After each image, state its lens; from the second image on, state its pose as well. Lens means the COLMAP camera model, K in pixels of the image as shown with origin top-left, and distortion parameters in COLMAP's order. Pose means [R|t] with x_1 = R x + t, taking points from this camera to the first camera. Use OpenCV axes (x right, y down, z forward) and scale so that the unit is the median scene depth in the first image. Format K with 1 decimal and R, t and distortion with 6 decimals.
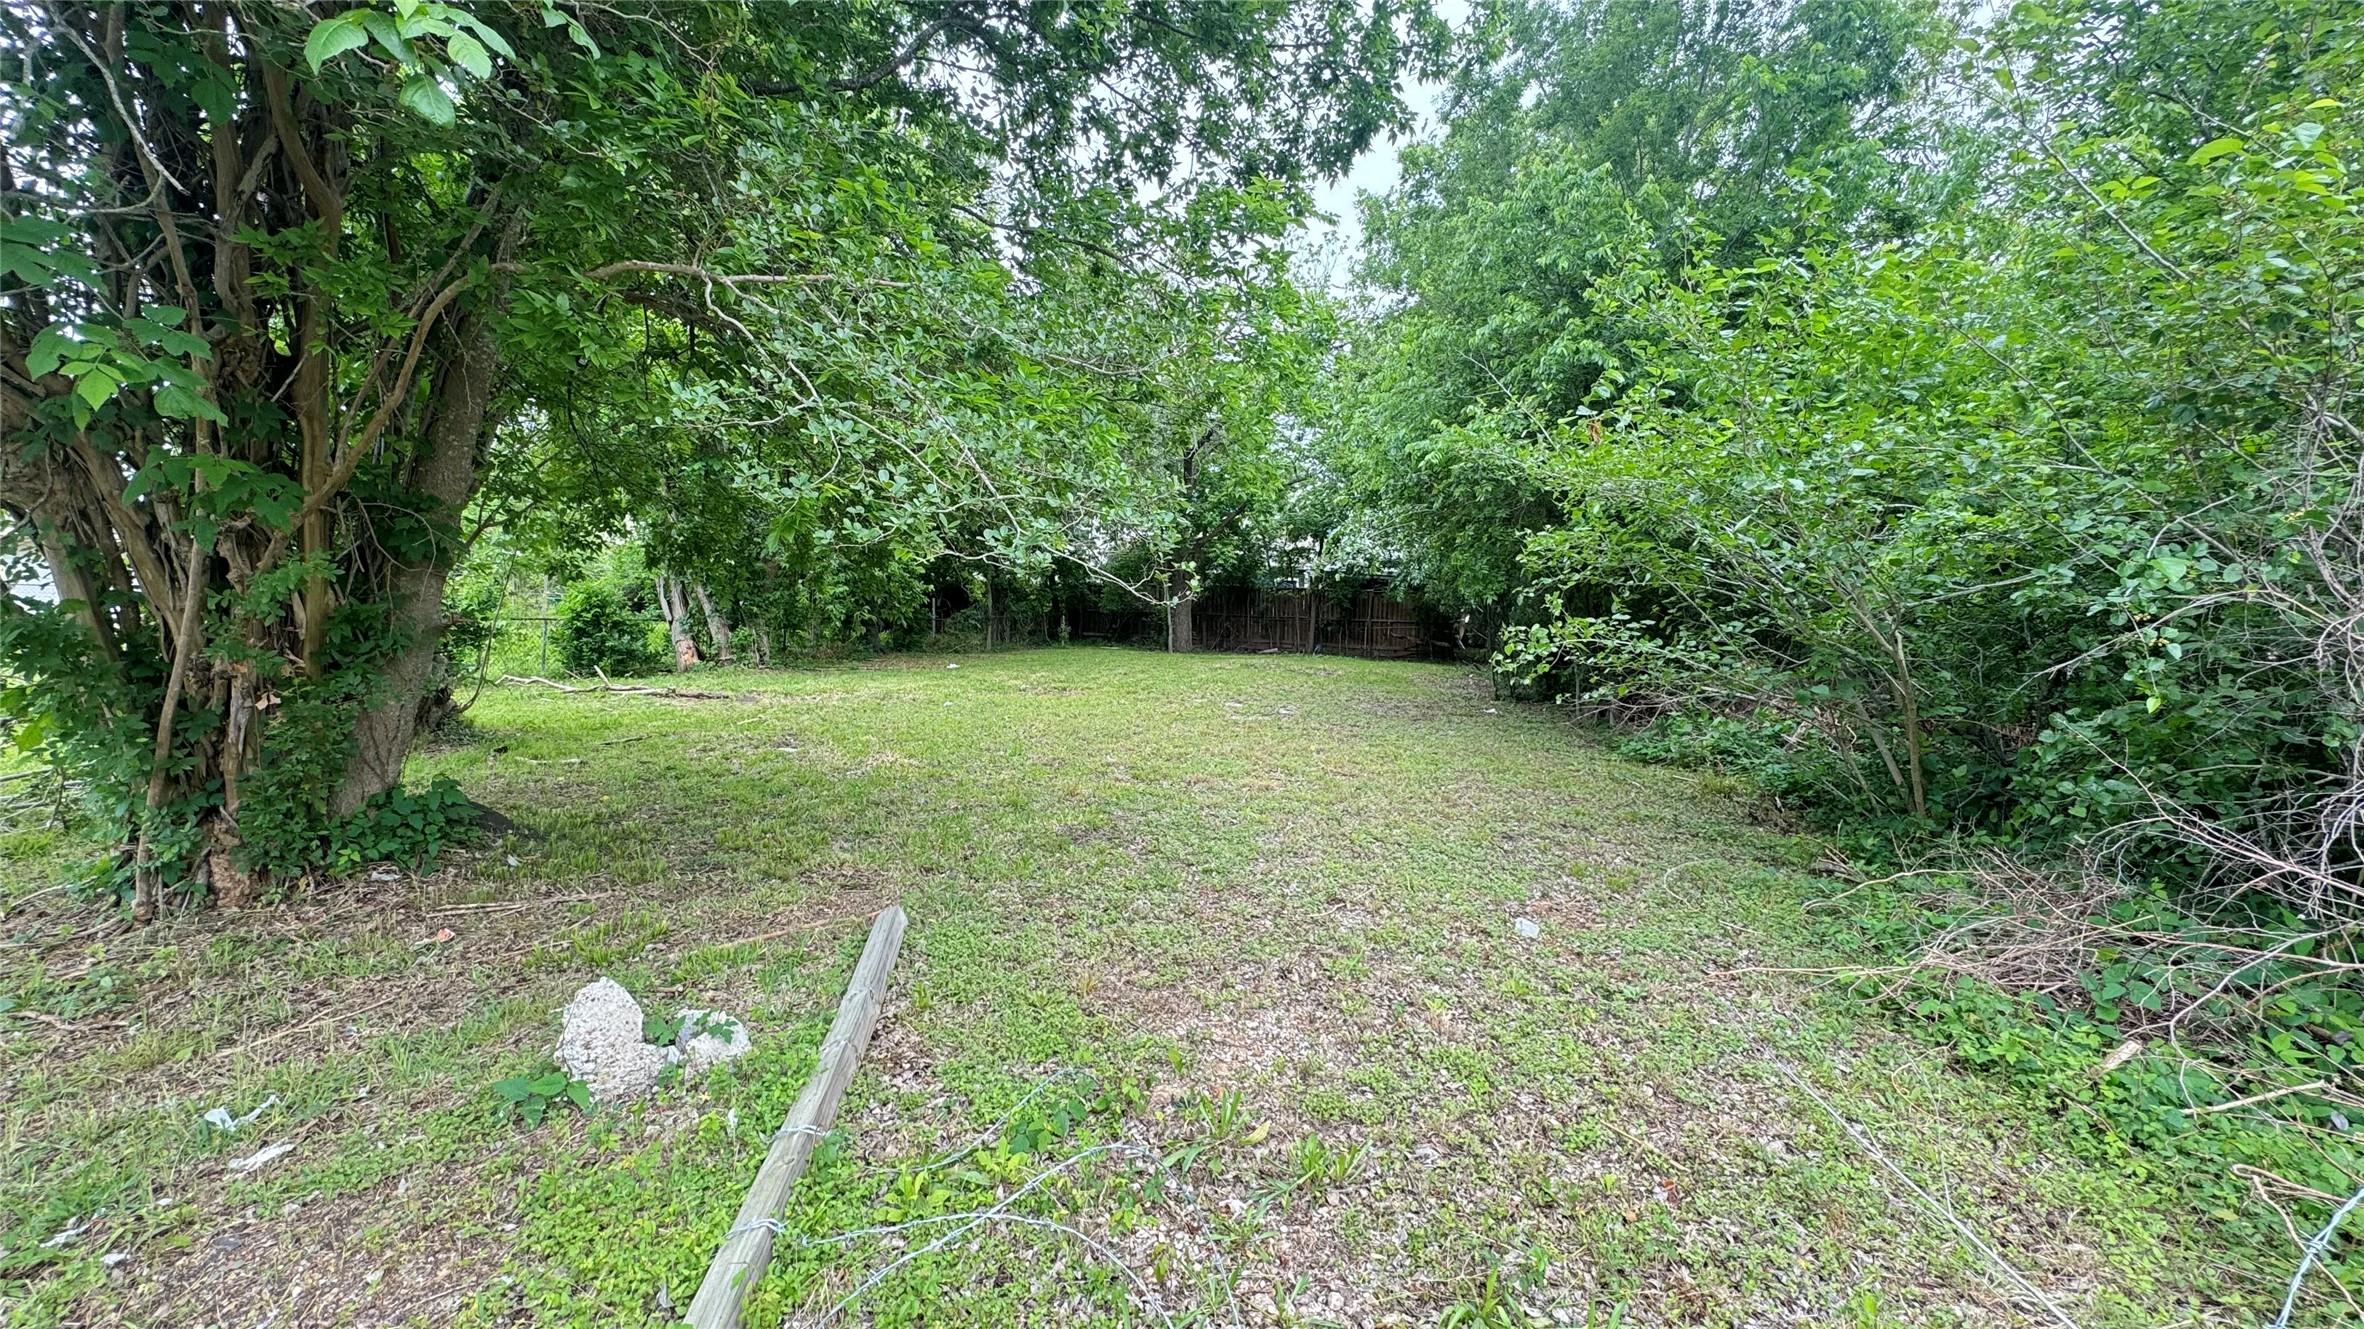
lens RADIAL K [[946.0, 0, 1182.1], [0, 946.0, 662.9], [0, 0, 1]] dist [-0.008617, 0.001114]
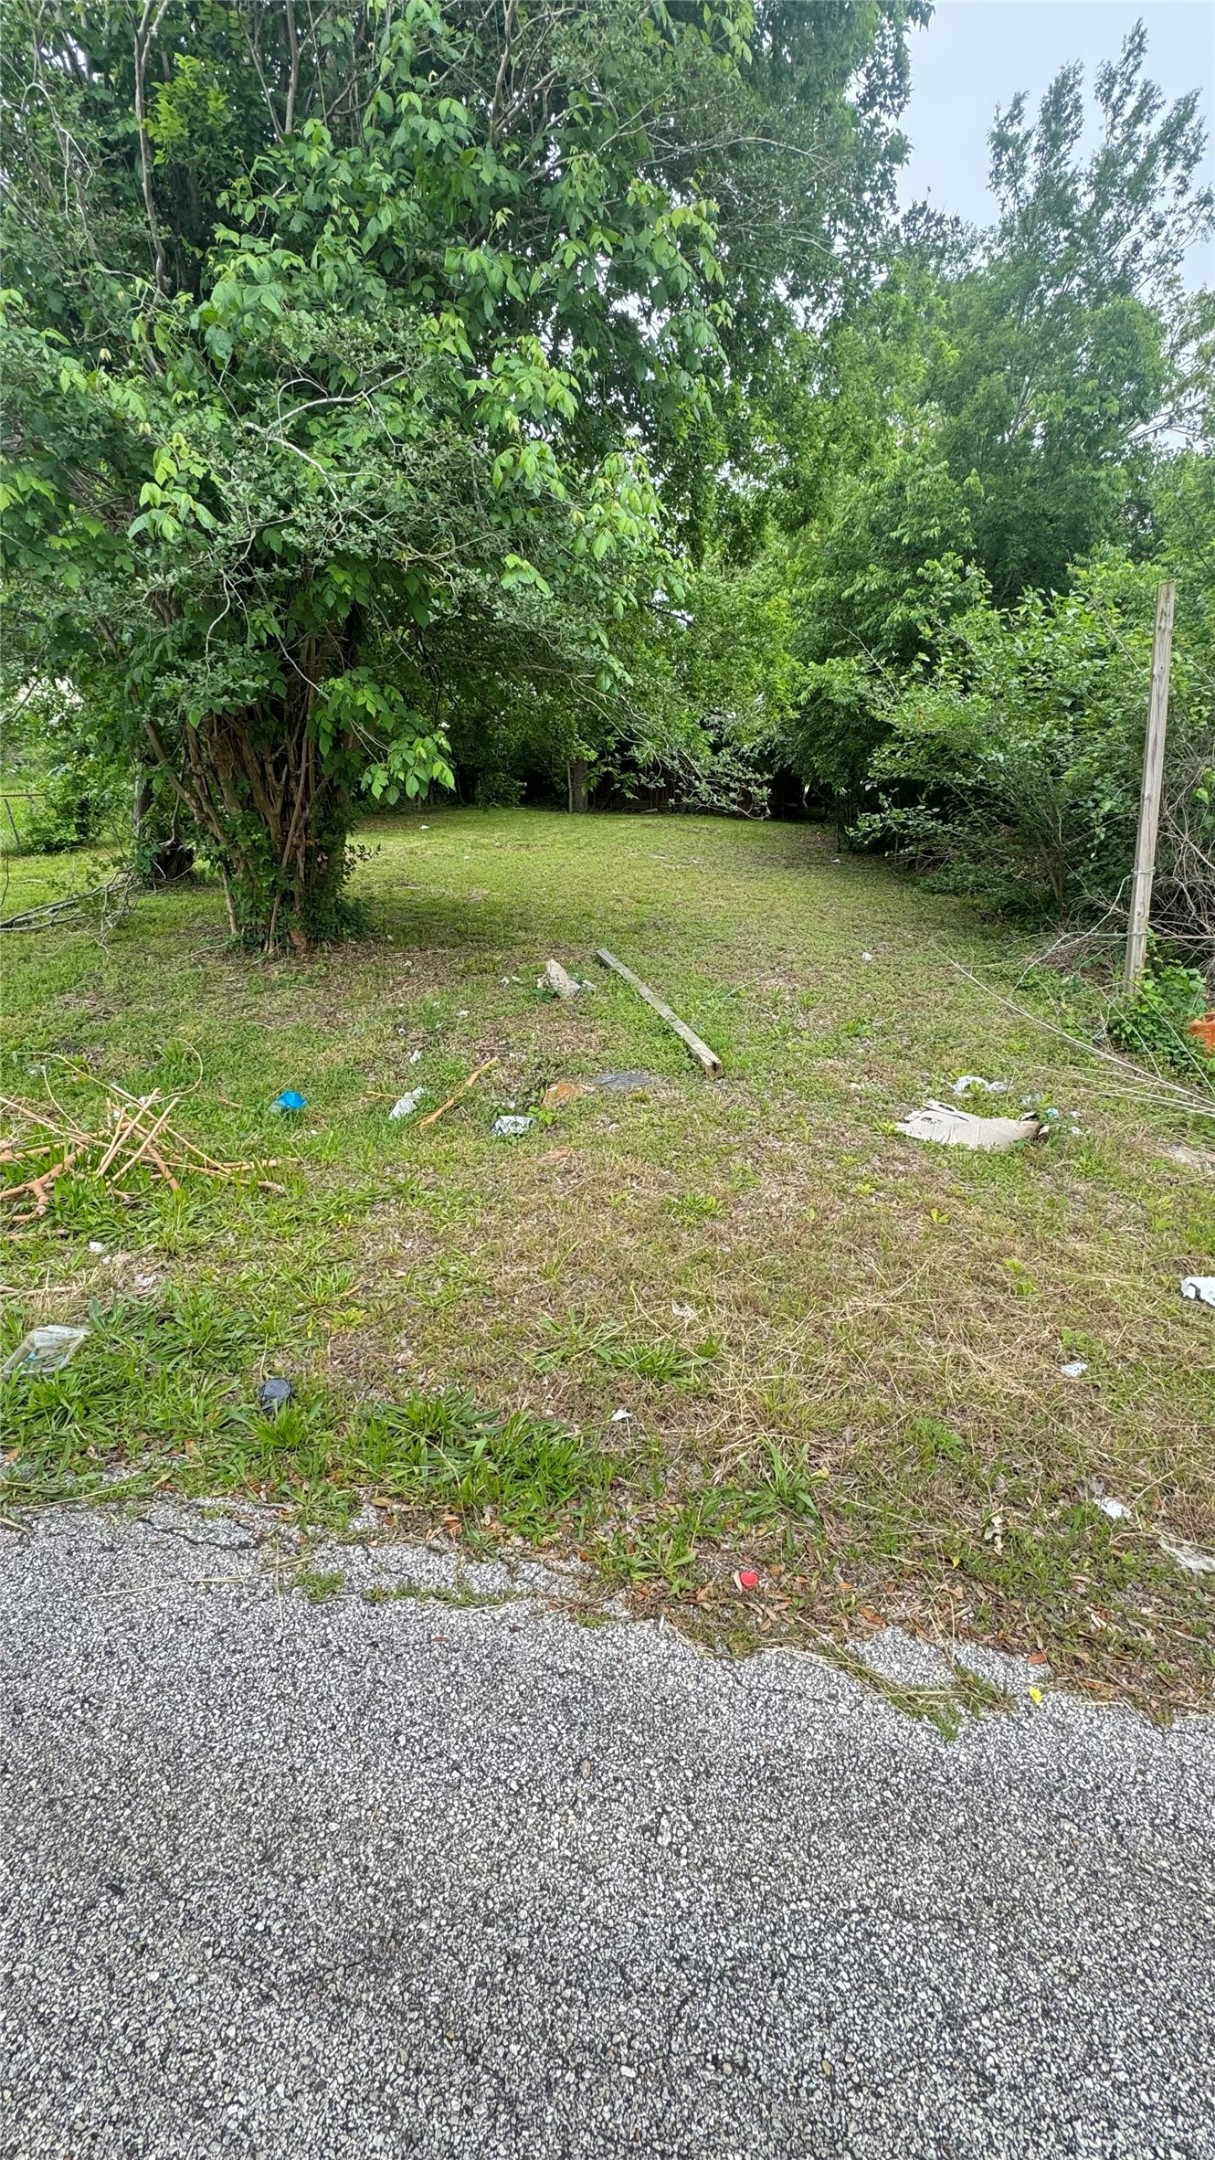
lens RADIAL K [[864.4, 0, 620.5], [0, 864.4, 1081.6], [0, 0, 1]] dist [-0.008617, 0.001114]
pose [[0.995933, -0.028164, 0.085585, -0.433888], [0.001807, 0.955943, 0.293547, -0.050688], [-0.090082, -0.292199, 0.952106, -1.103796]]
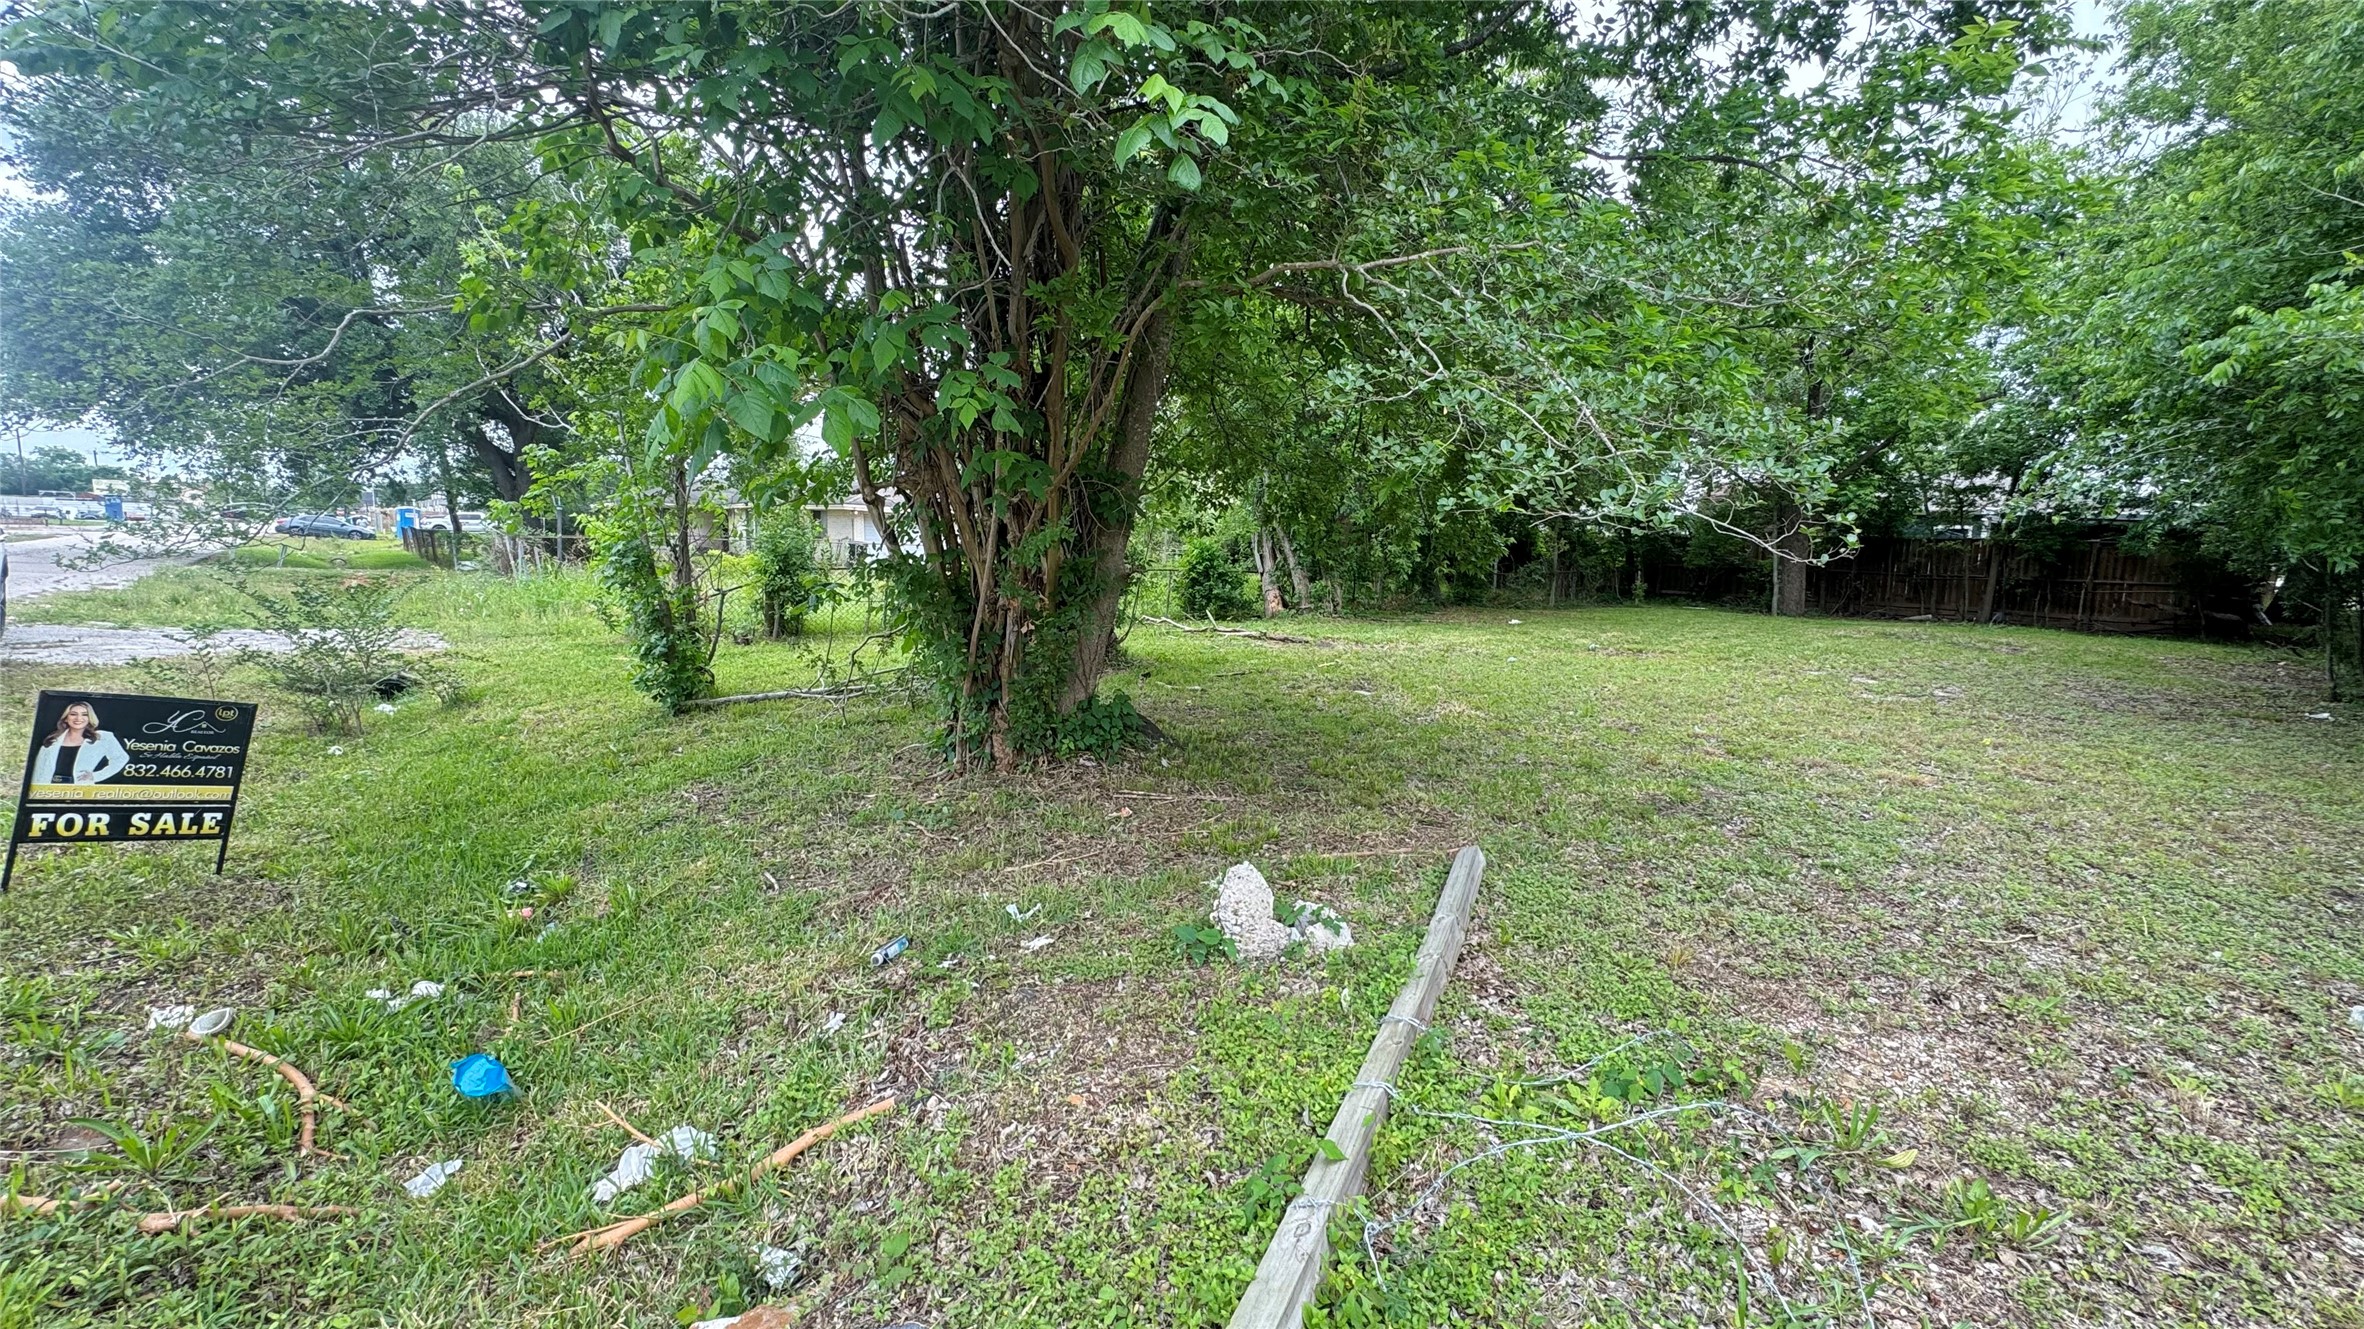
lens RADIAL K [[946.0, 0, 1183.5], [0, 946.0, 663.1], [0, 0, 1]] dist [-0.008617, 0.001114]
pose [[0.842388, 0.059671, -0.535557, -0.025010], [-0.033637, 0.997735, 0.058257, 0.003824], [0.537820, -0.031060, 0.842487, -0.053928]]
